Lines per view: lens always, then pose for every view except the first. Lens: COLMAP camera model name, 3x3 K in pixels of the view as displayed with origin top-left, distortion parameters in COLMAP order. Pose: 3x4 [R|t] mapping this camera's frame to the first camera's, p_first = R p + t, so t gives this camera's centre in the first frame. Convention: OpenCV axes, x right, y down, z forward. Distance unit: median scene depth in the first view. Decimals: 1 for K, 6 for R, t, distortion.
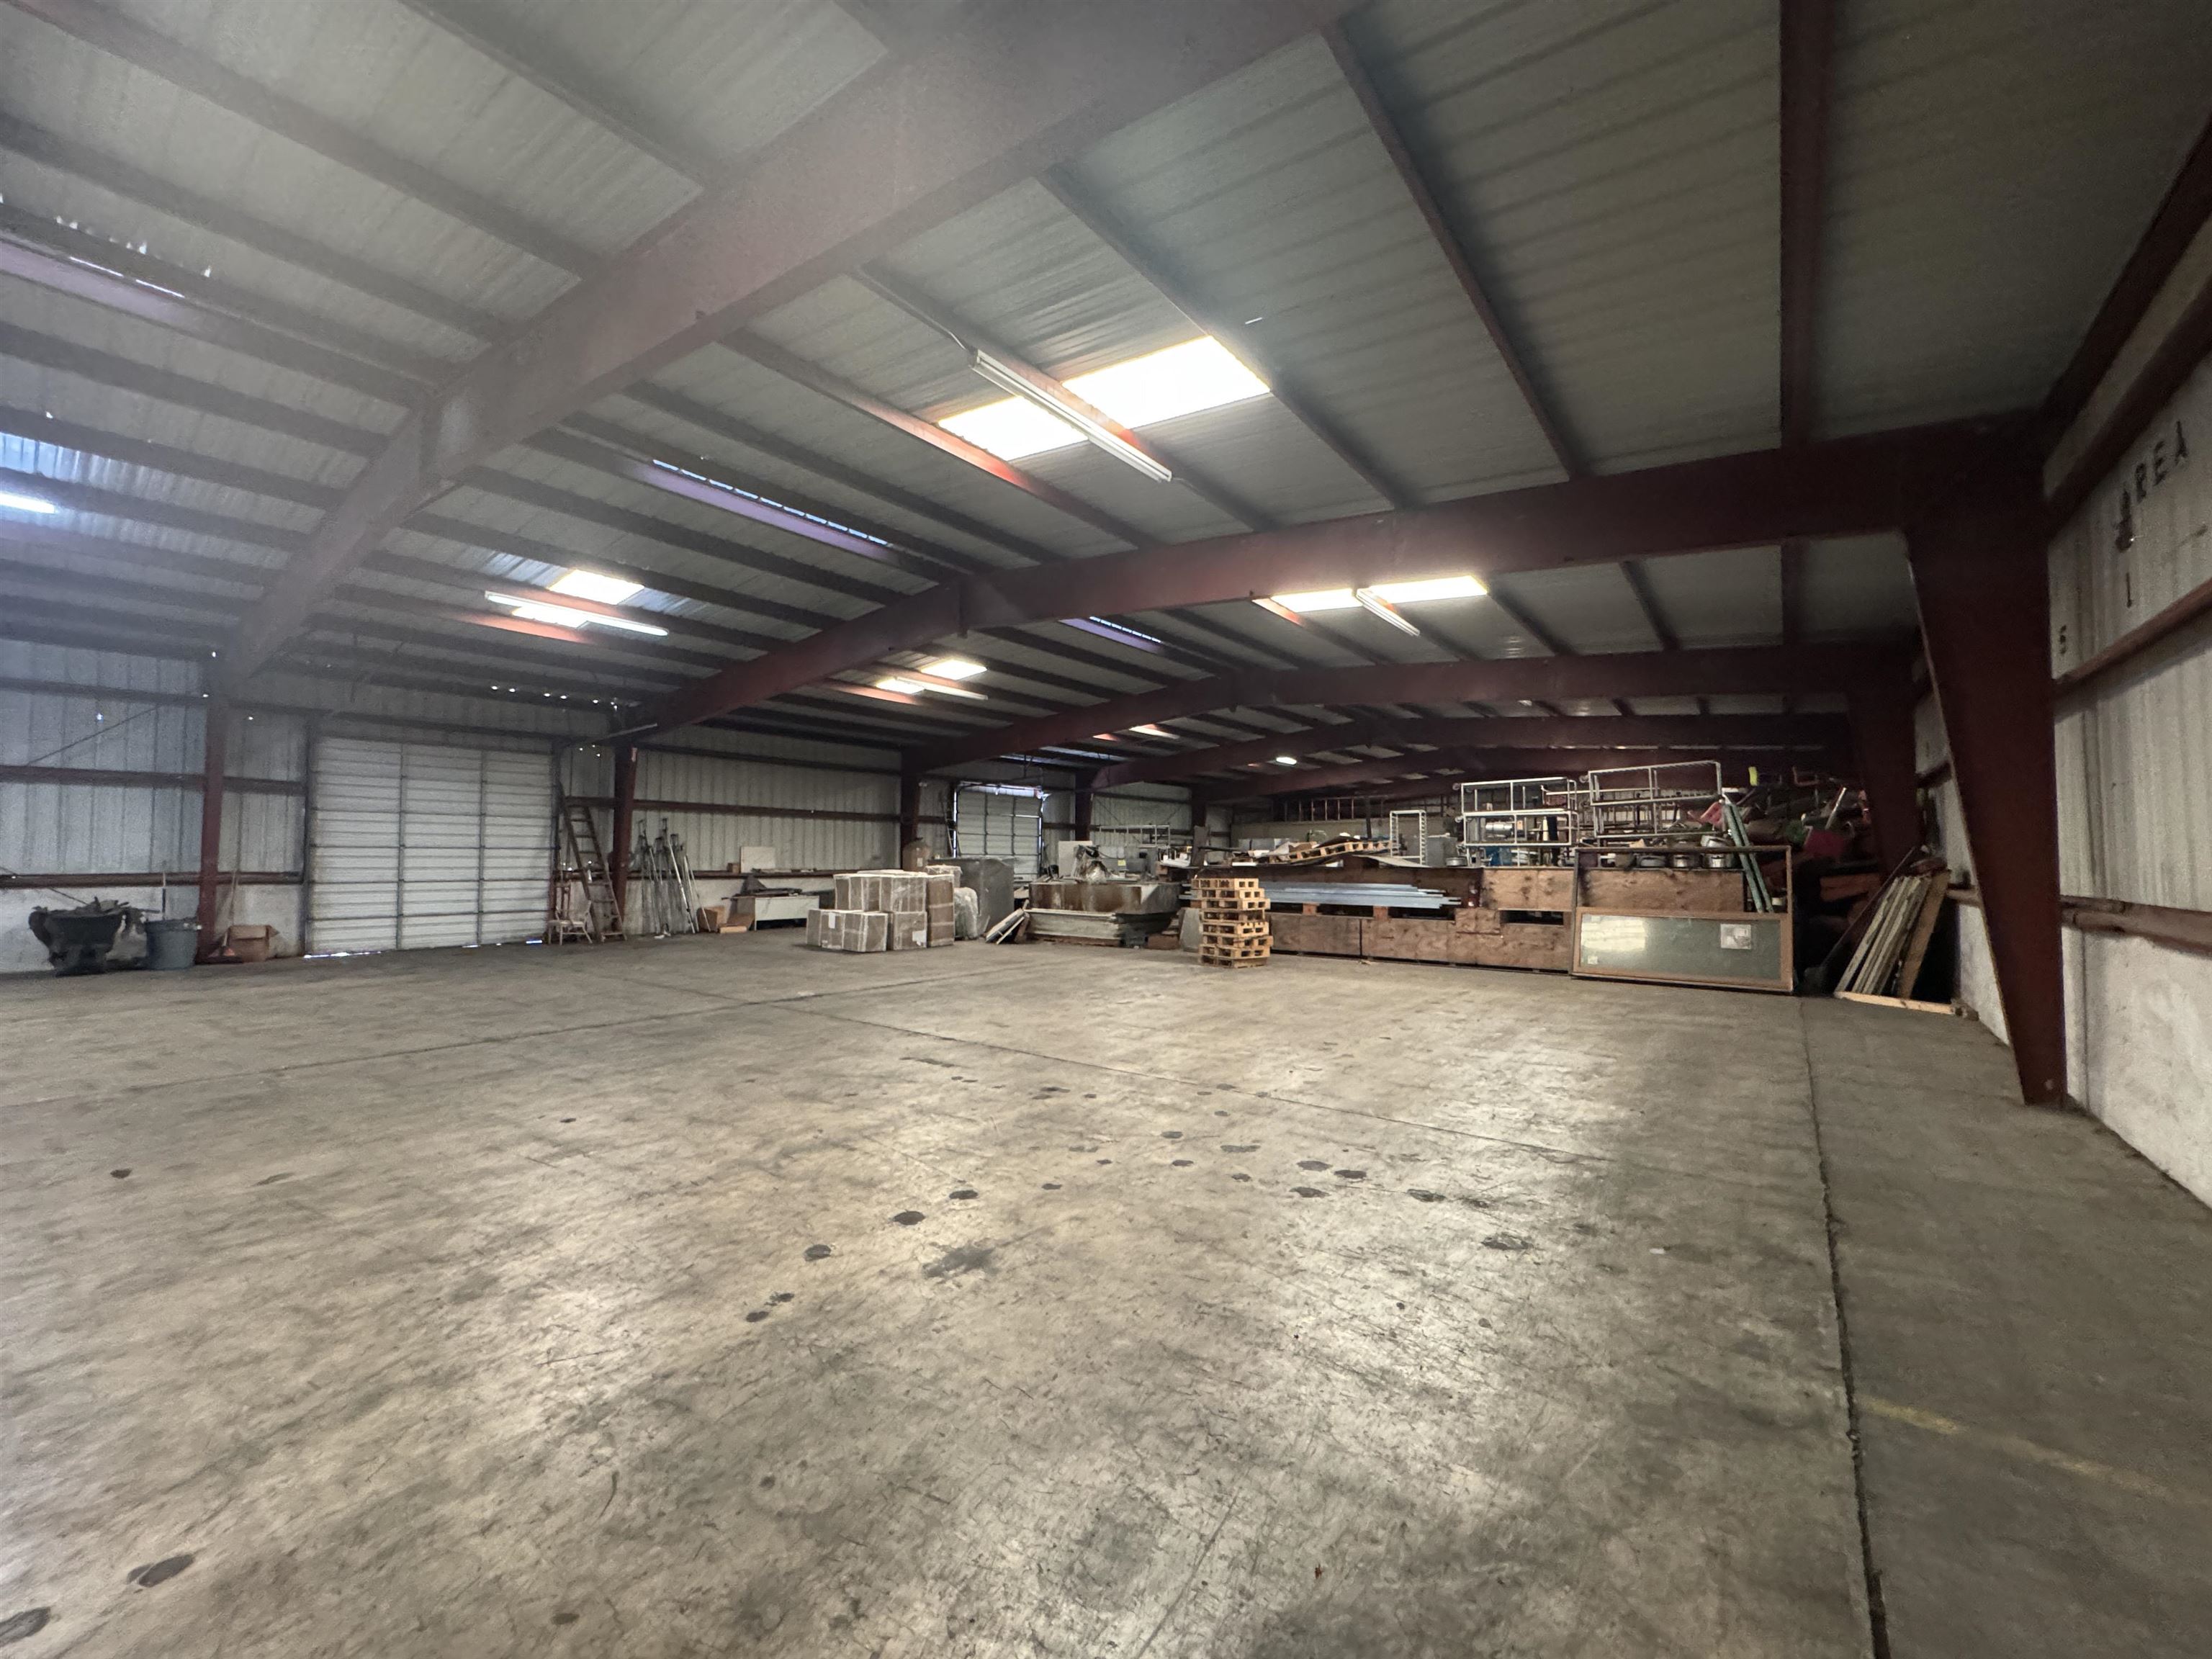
lens RADIAL K [[884.8, 0, 1104.2], [0, 884.8, 829.0], [0, 0, 1]] dist [-0.002679, 0.000954]
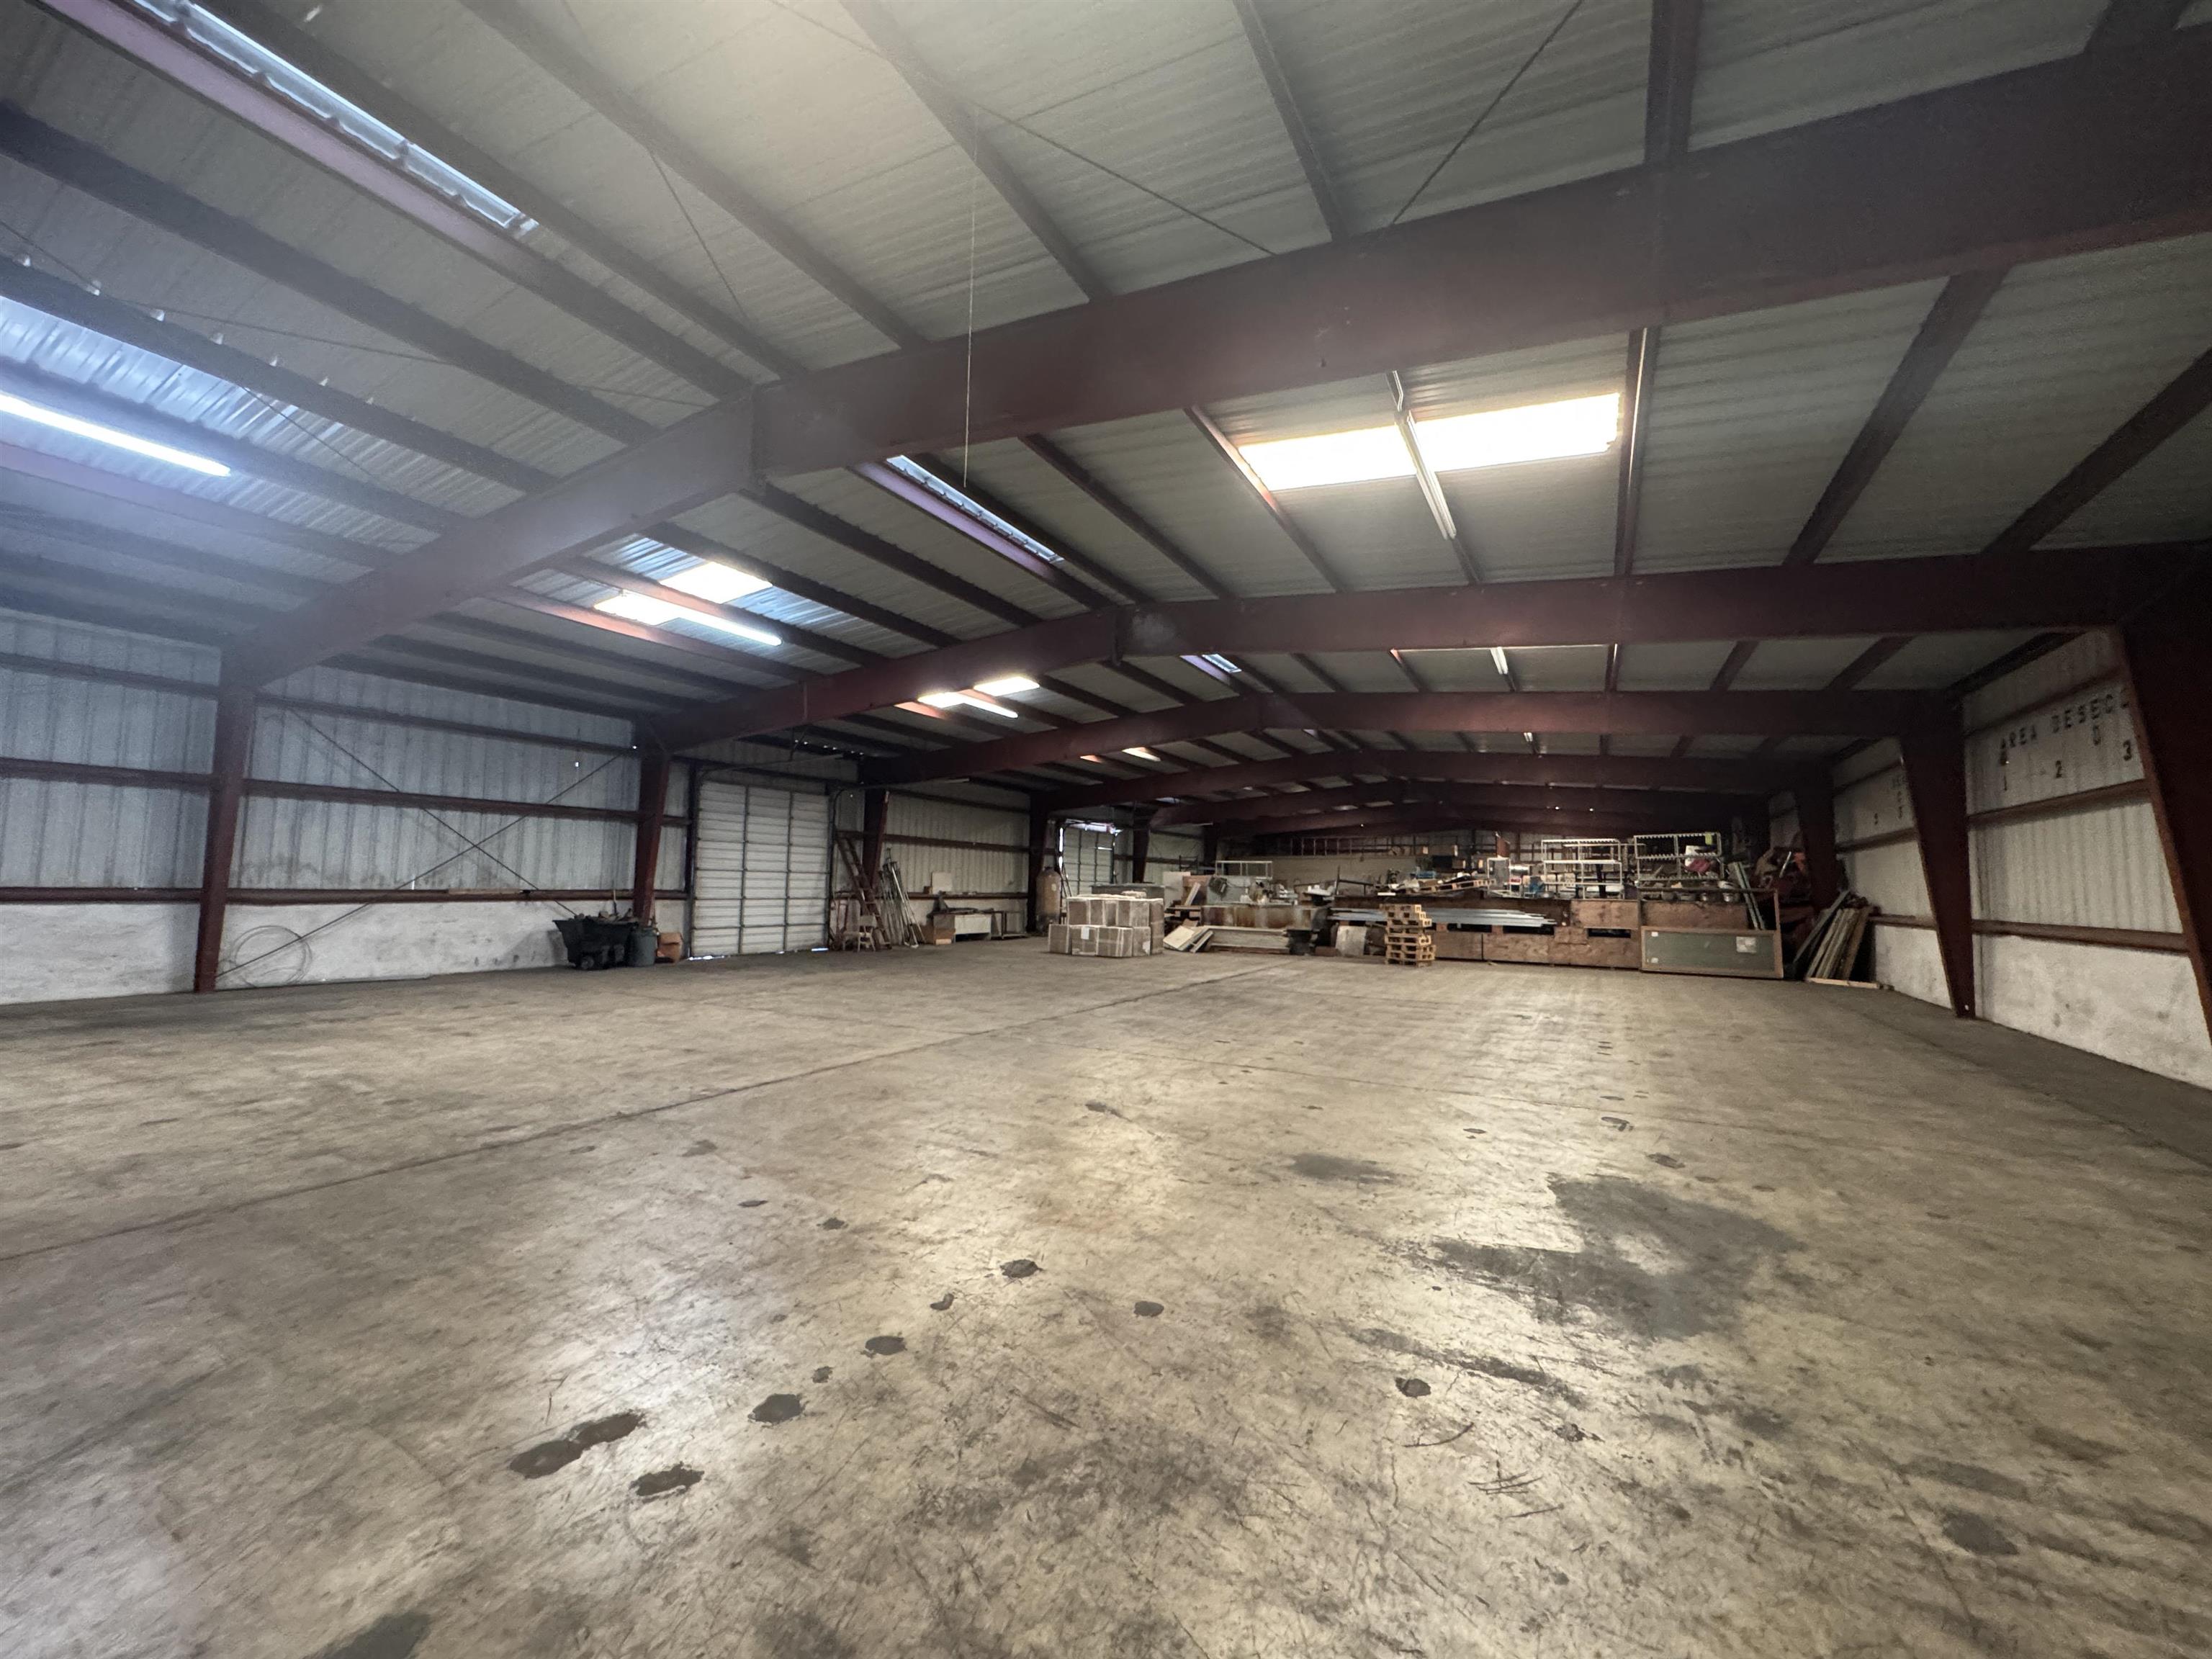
lens RADIAL K [[884.8, 0, 1104.2], [0, 884.8, 829.0], [0, 0, 1]] dist [-0.002679, 0.000954]
pose [[0.987631, 0.025446, 0.154719, -0.568422], [-0.021298, 0.999370, -0.028407, -0.015145], [-0.155344, 0.024761, 0.987550, -0.338833]]
